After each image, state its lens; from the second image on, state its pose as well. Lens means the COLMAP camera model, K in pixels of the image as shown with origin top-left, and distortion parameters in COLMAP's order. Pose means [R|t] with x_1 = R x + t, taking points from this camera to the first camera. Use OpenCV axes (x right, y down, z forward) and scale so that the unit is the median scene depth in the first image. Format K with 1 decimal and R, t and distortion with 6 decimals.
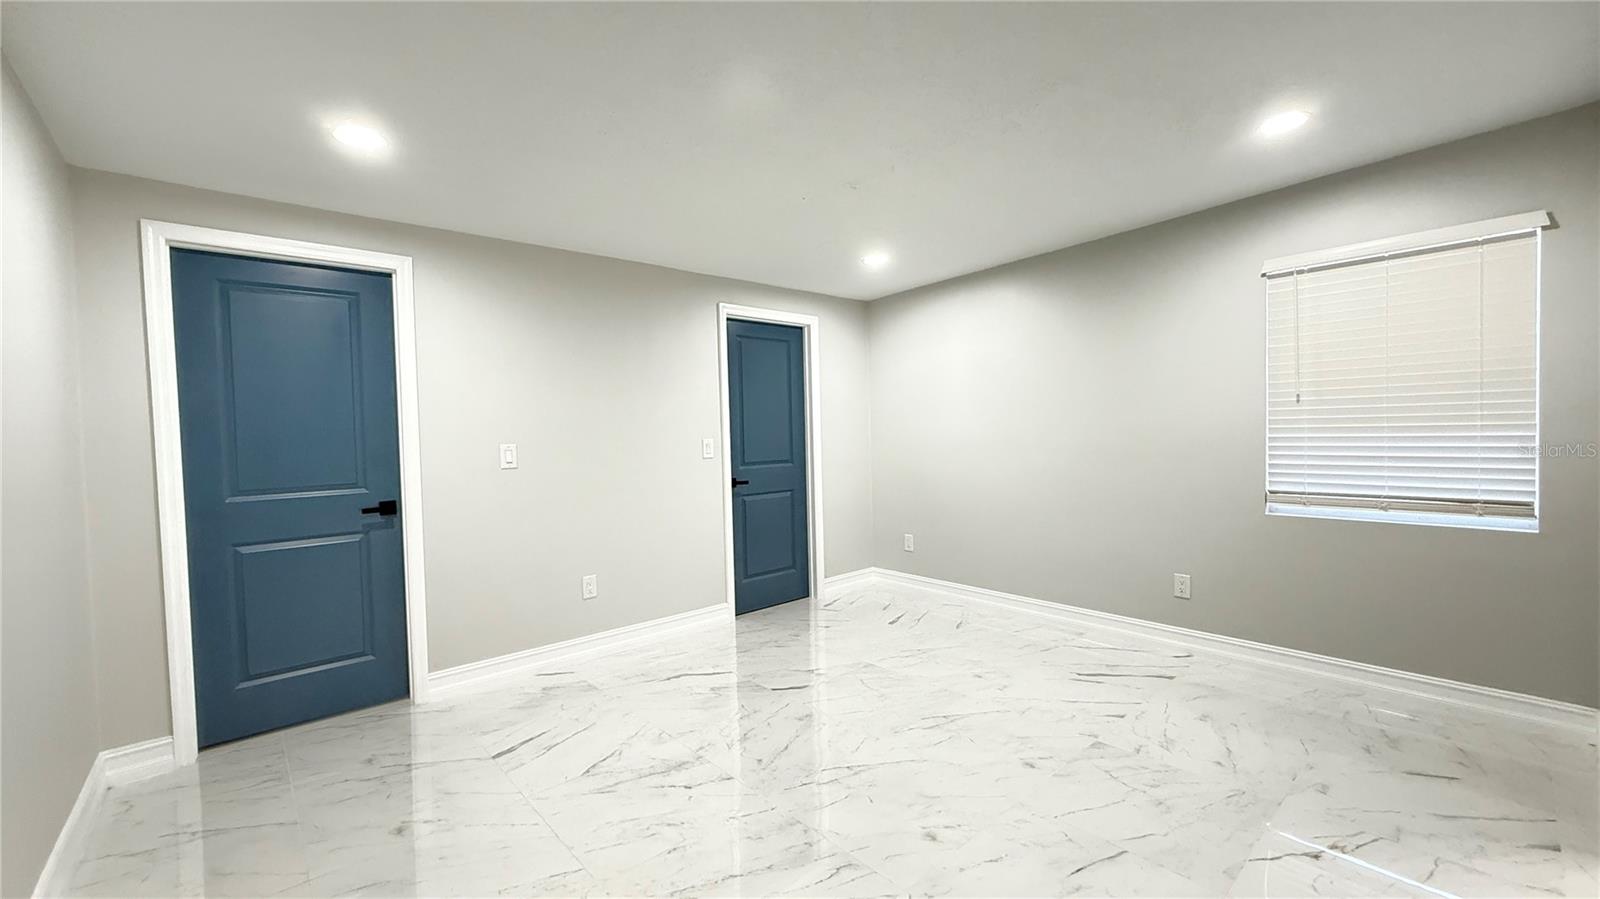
lens RADIAL K [[645.6, 0, 800.0], [0, 645.6, 449.5], [0, 0, 1]] dist [0.000138, 0.000012]
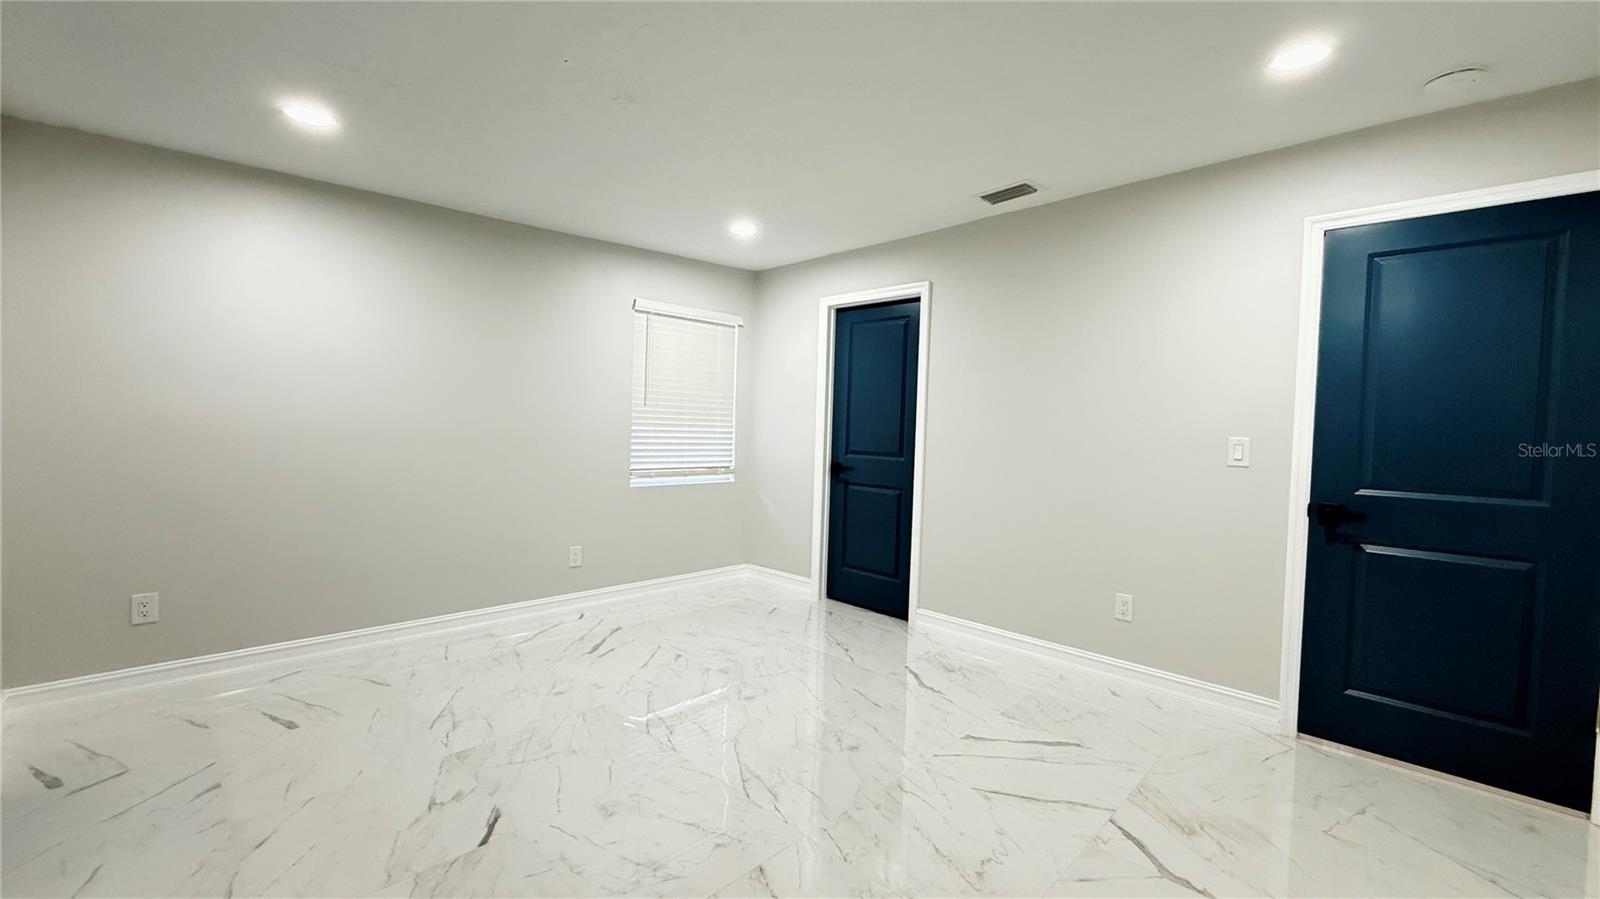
lens RADIAL K [[645.6, 0, 800.0], [0, 645.6, 449.5], [0, 0, 1]] dist [0.000138, 0.000012]
pose [[-0.072870, -0.013994, 0.997243, -0.695480], [0.002533, 0.999896, 0.014217, 0.005136], [-0.997338, 0.003562, -0.072827, 0.811438]]
